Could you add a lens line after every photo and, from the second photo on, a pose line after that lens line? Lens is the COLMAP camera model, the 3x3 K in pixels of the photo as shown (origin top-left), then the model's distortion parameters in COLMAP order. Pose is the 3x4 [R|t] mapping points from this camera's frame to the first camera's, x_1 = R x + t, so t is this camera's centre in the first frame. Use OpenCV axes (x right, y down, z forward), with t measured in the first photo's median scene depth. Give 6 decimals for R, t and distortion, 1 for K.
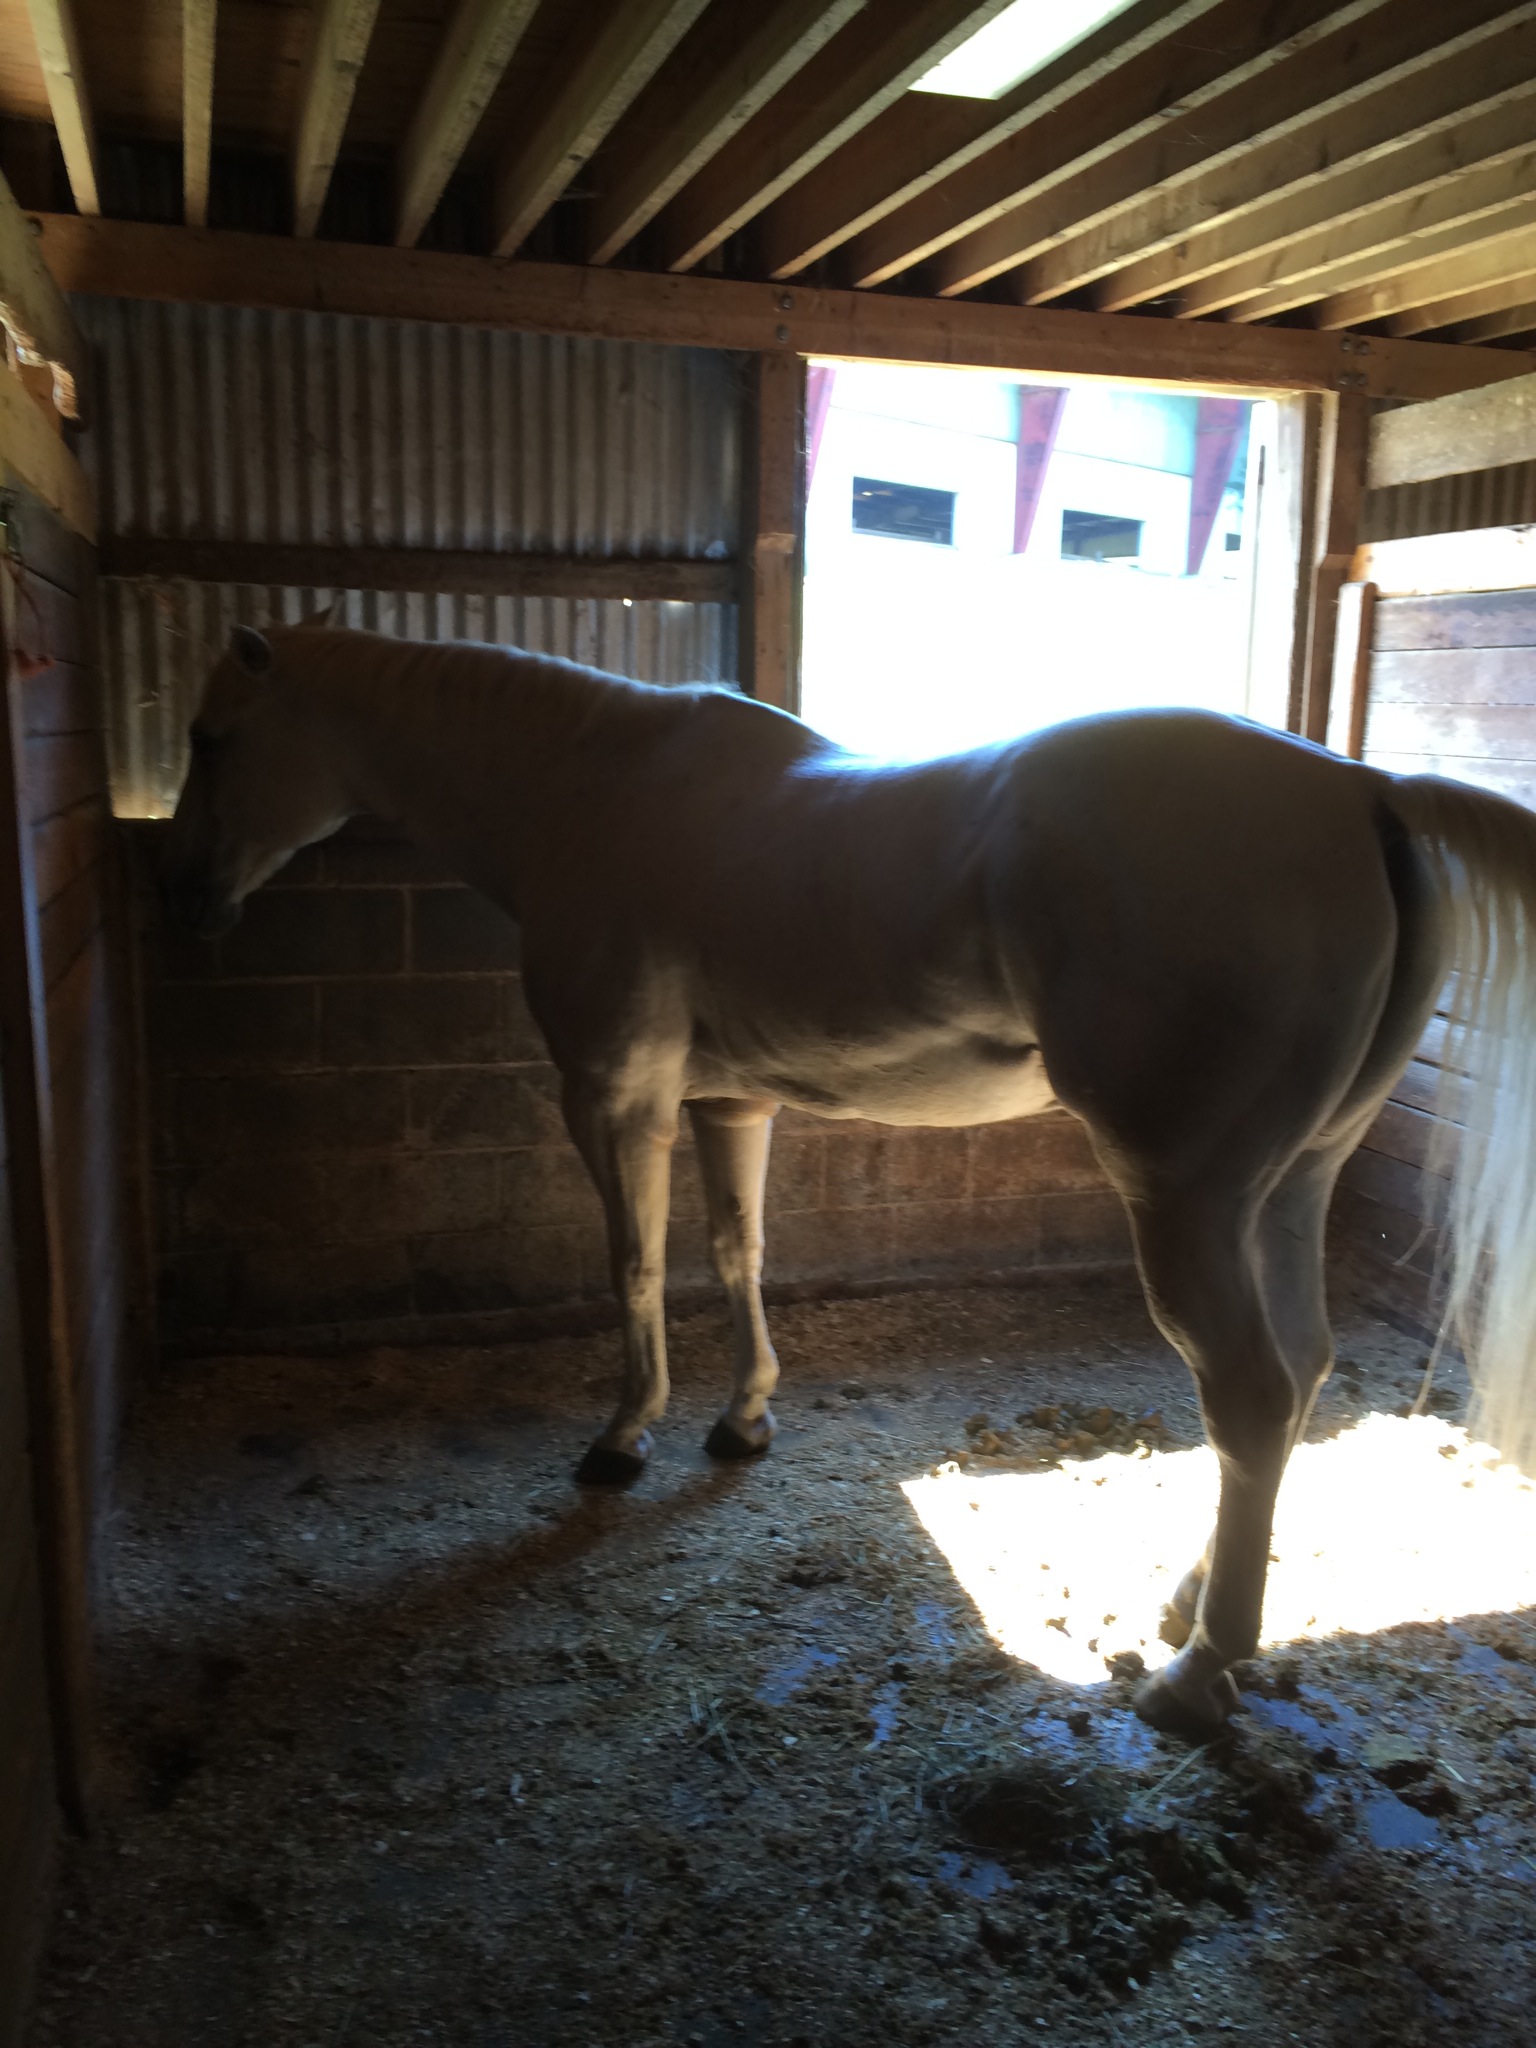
lens RADIAL K [[1808.0, 0, 770.1], [0, 1808.0, 1032.7], [0, 0, 1]] dist [0.073958, -0.127616]
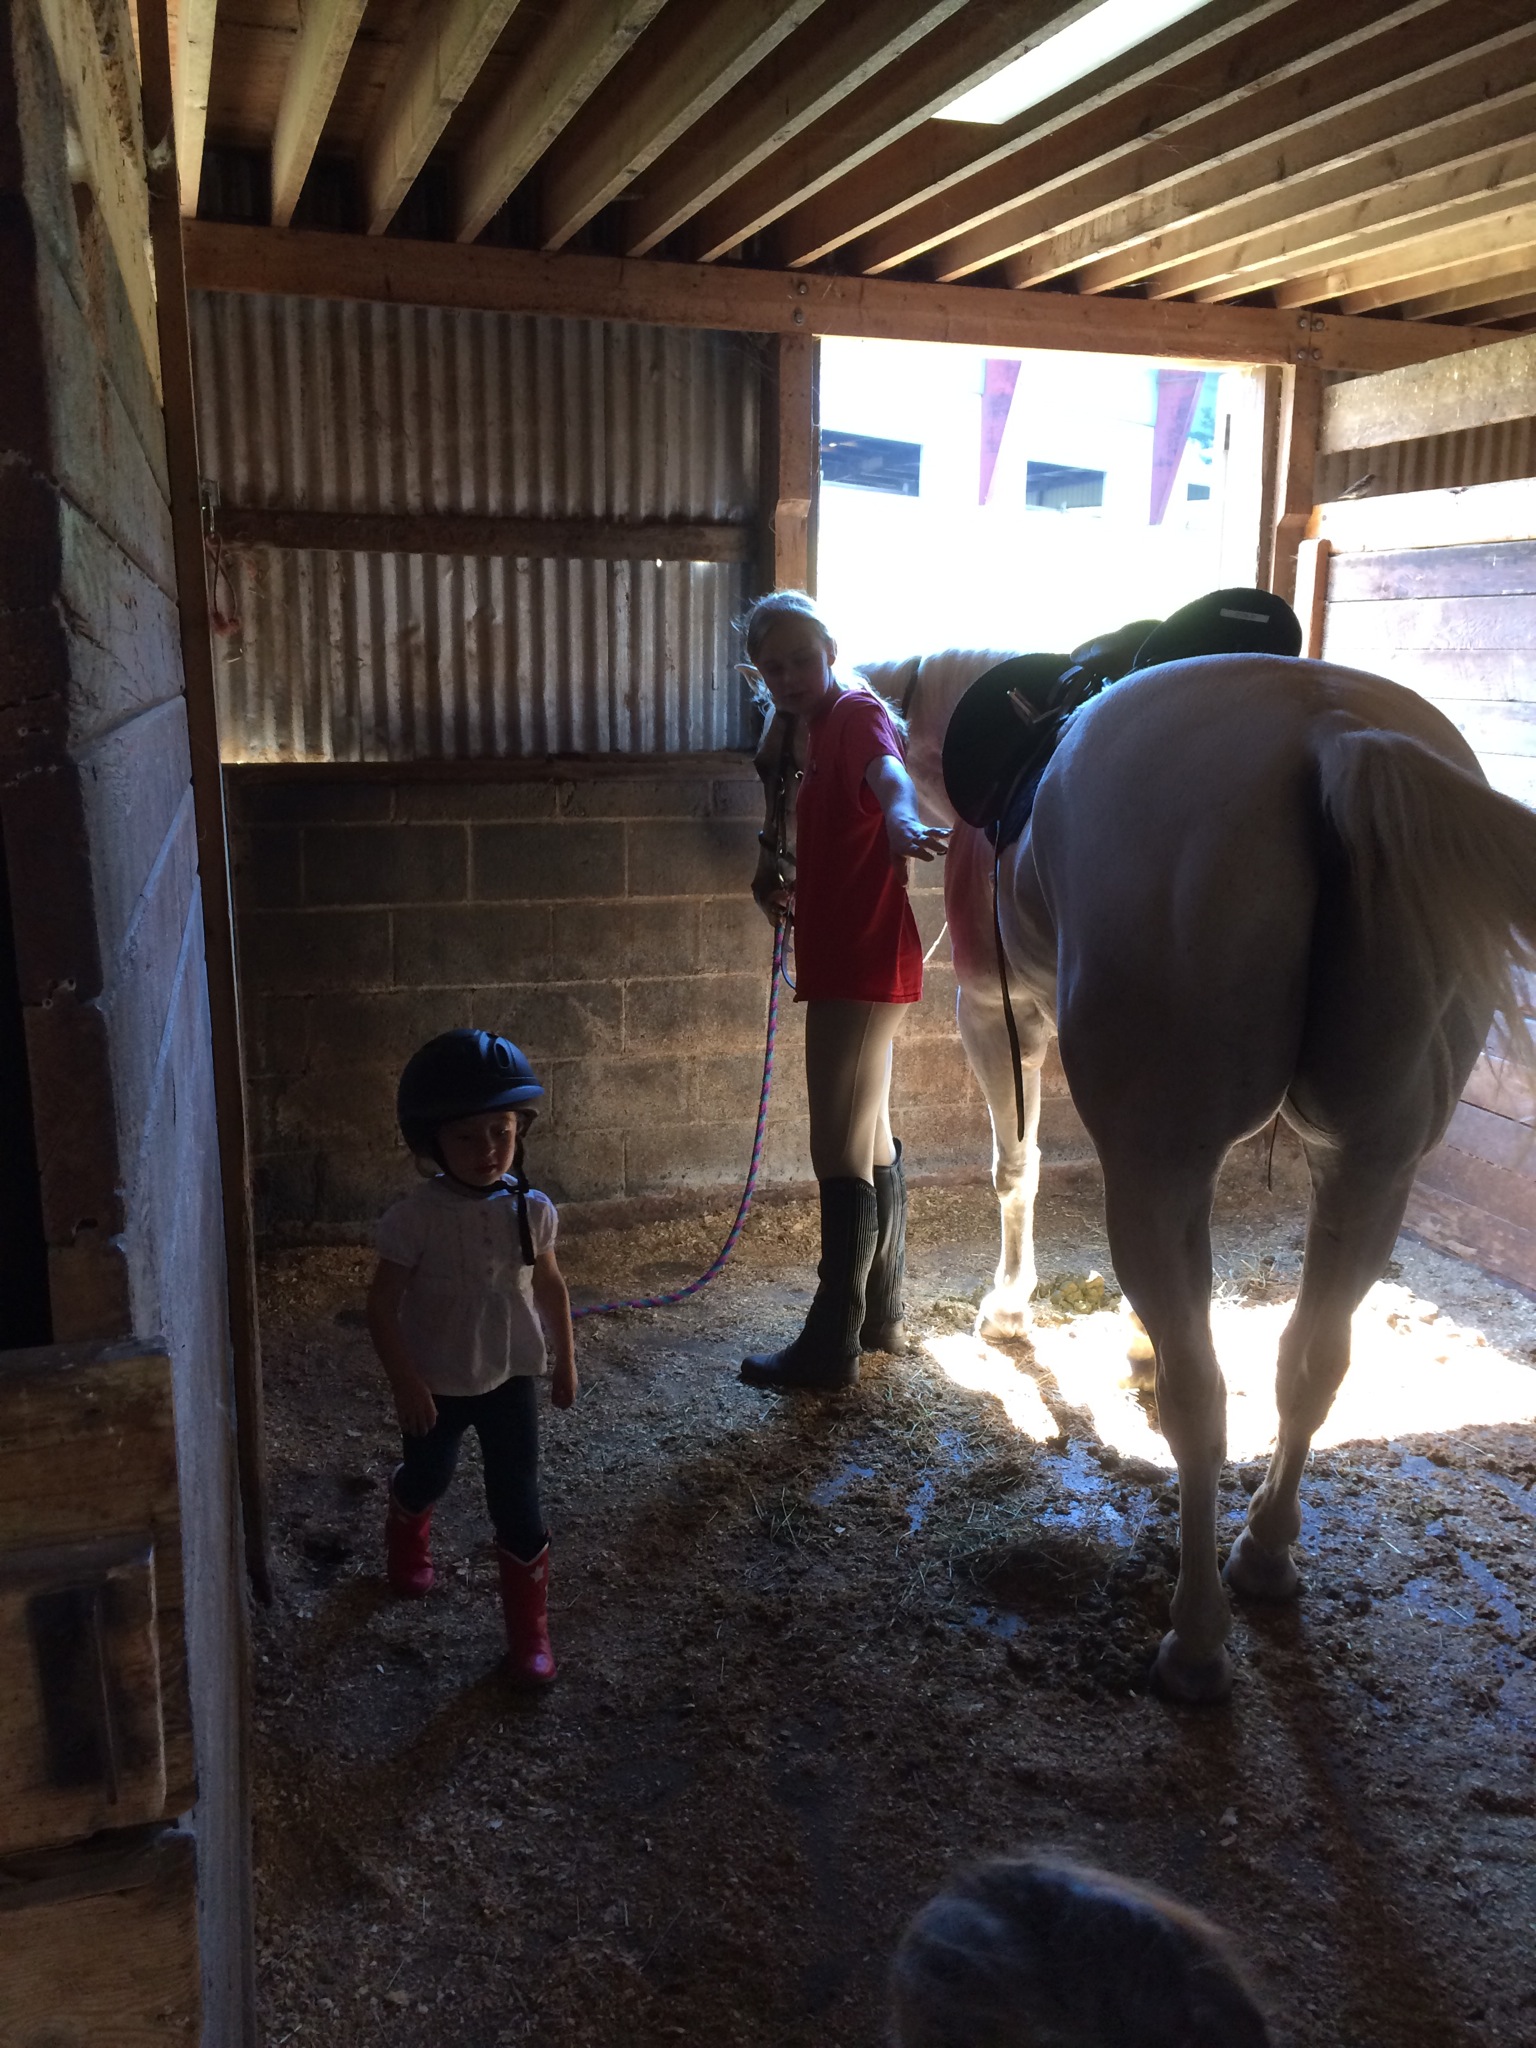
lens RADIAL K [[1808.0, 0, 791.3], [0, 1808.0, 1063.3], [0, 0, 1]] dist [0.073958, -0.127616]
pose [[0.999434, -0.015069, 0.030087, -0.041177], [0.013835, 0.999071, 0.040815, 0.026582], [-0.030674, -0.040376, 0.998714, -0.137293]]
